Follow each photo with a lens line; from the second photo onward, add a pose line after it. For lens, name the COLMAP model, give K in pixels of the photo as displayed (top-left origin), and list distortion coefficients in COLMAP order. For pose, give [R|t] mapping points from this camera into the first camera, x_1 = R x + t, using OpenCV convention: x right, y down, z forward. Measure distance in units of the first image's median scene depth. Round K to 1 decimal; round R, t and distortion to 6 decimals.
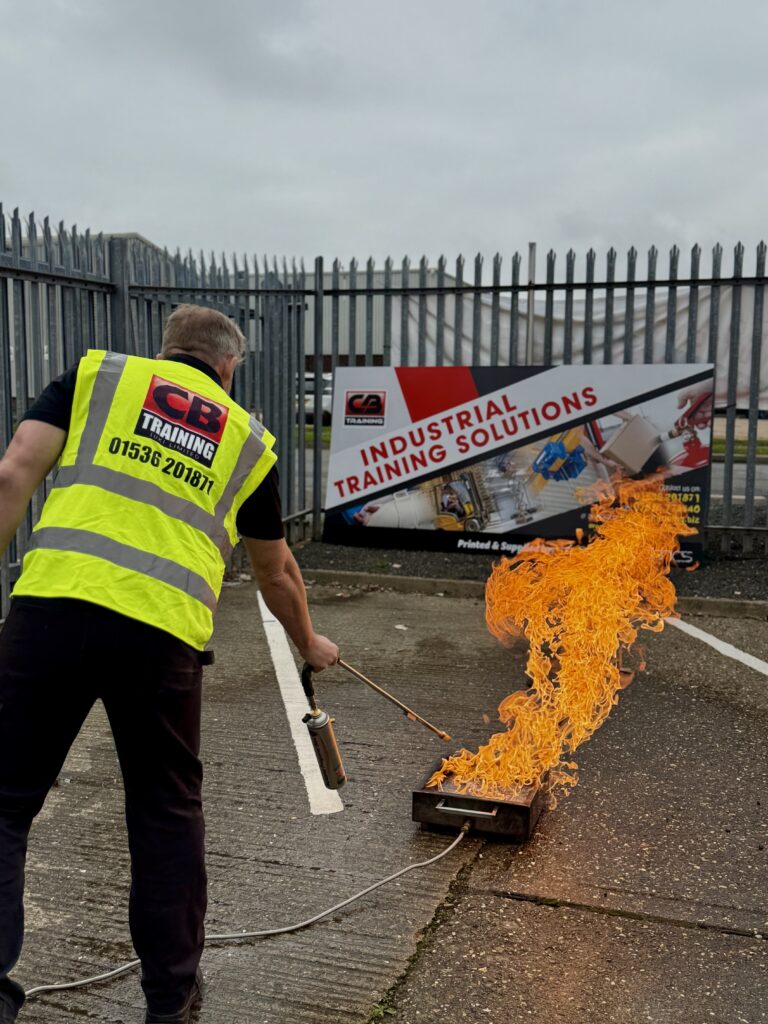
lens RADIAL K [[1105.9, 0, 384.0], [0, 1105.9, 512.0], [0, 0, 1]] dist [0.196460, -0.427233]
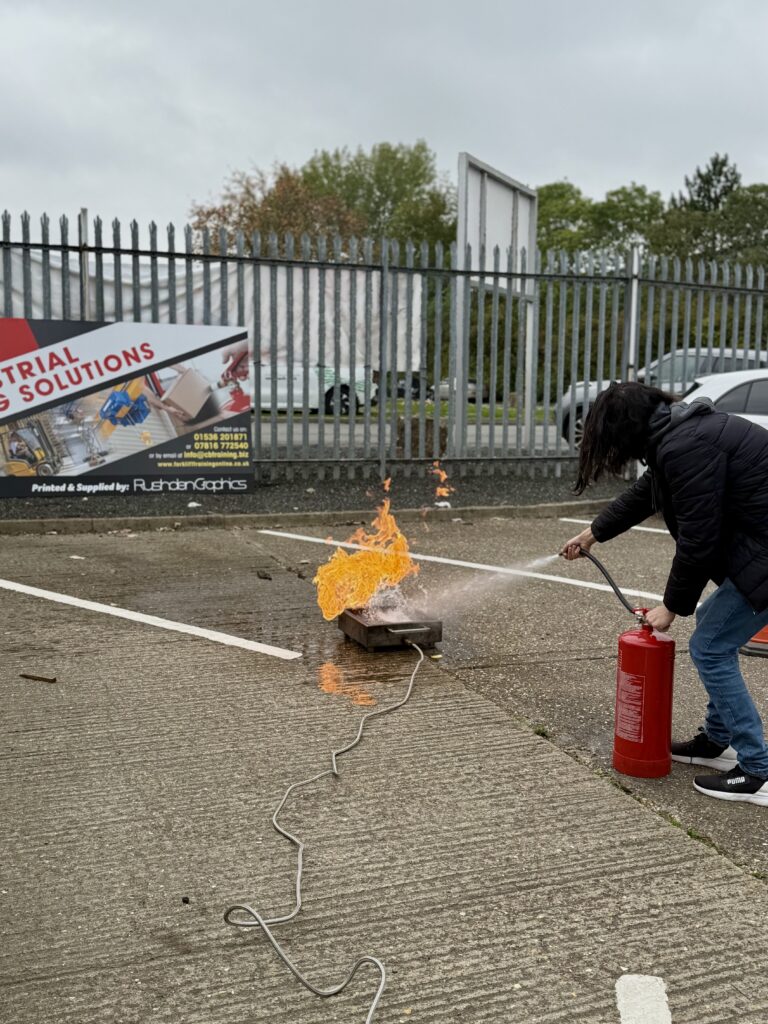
lens RADIAL K [[1105.4, 0, 394.4], [0, 1105.4, 510.0], [0, 0, 1]] dist [0.201826, -0.443886]
pose [[0.766578, -0.072209, 0.638078, -0.354294], [0.054555, 0.997388, 0.047329, 0.017594], [-0.639830, -0.001471, 0.768515, -0.039203]]
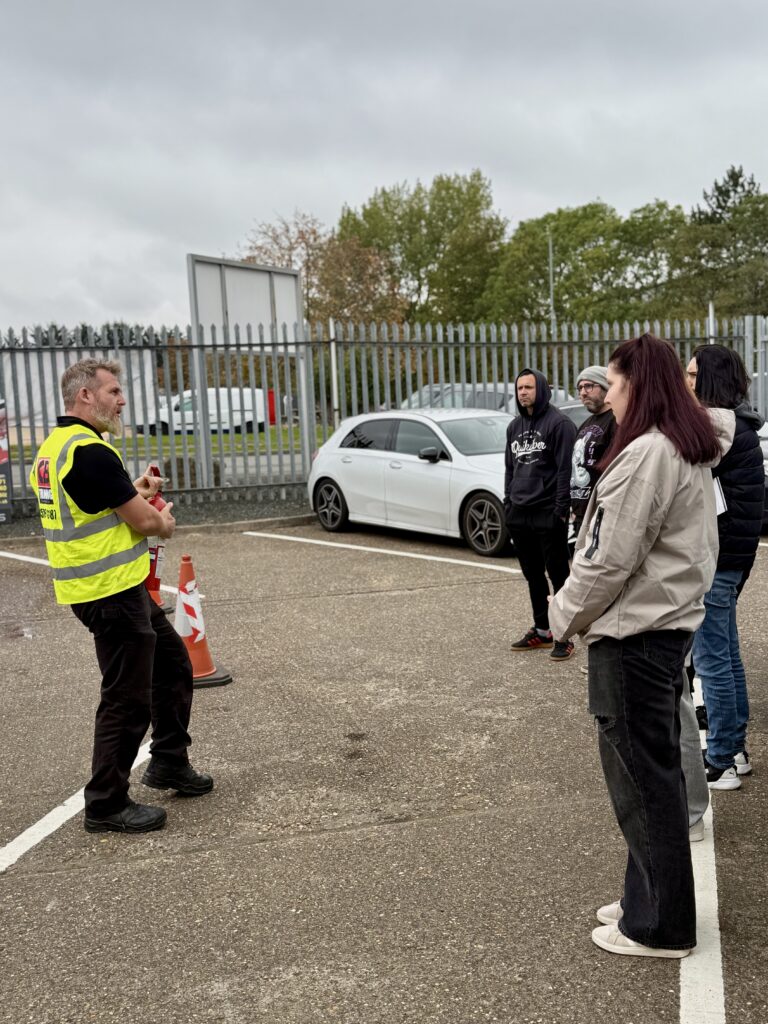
lens RADIAL K [[1105.9, 0, 384.0], [0, 1105.9, 512.0], [0, 0, 1]] dist [0.196460, -0.427233]
pose [[0.838517, -0.098905, 0.535823, -0.134265], [0.103135, 0.994421, 0.022156, 0.049562], [-0.535025, 0.036684, 0.844039, -0.650835]]
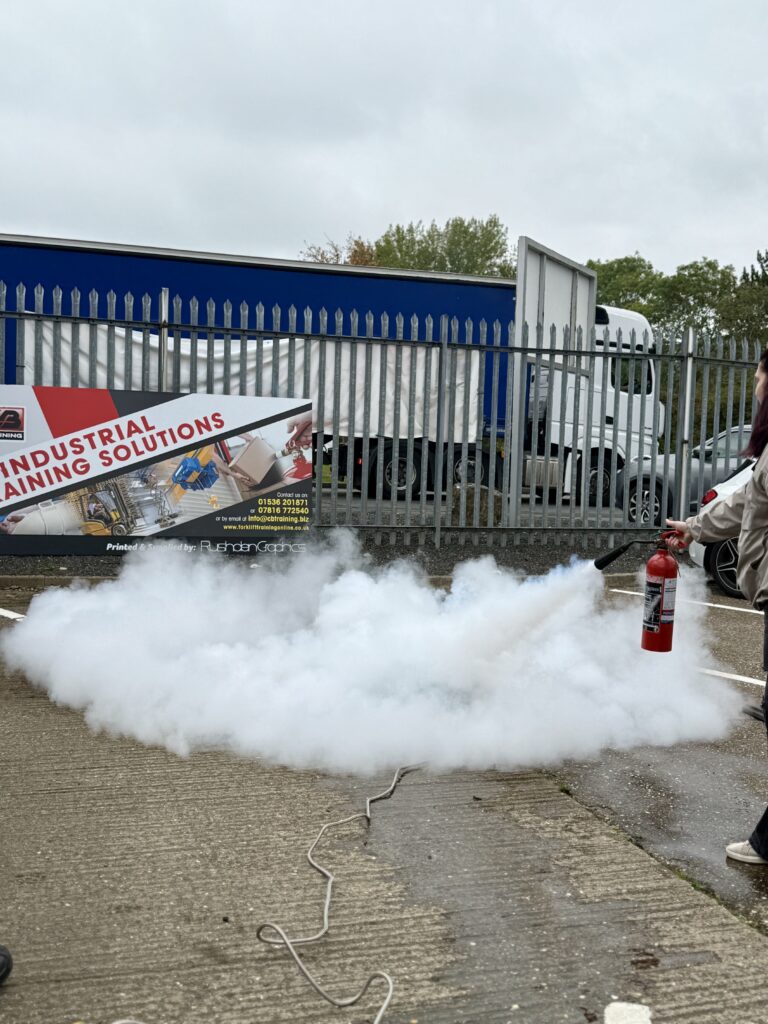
lens RADIAL K [[1105.9, 0, 384.0], [0, 1105.9, 512.0], [0, 0, 1]] dist [0.196460, -0.427233]
pose [[0.809847, -0.017584, 0.586378, -0.371214], [0.031110, 0.999431, -0.012996, 0.016746], [-0.585816, 0.028767, 0.809933, -0.080510]]
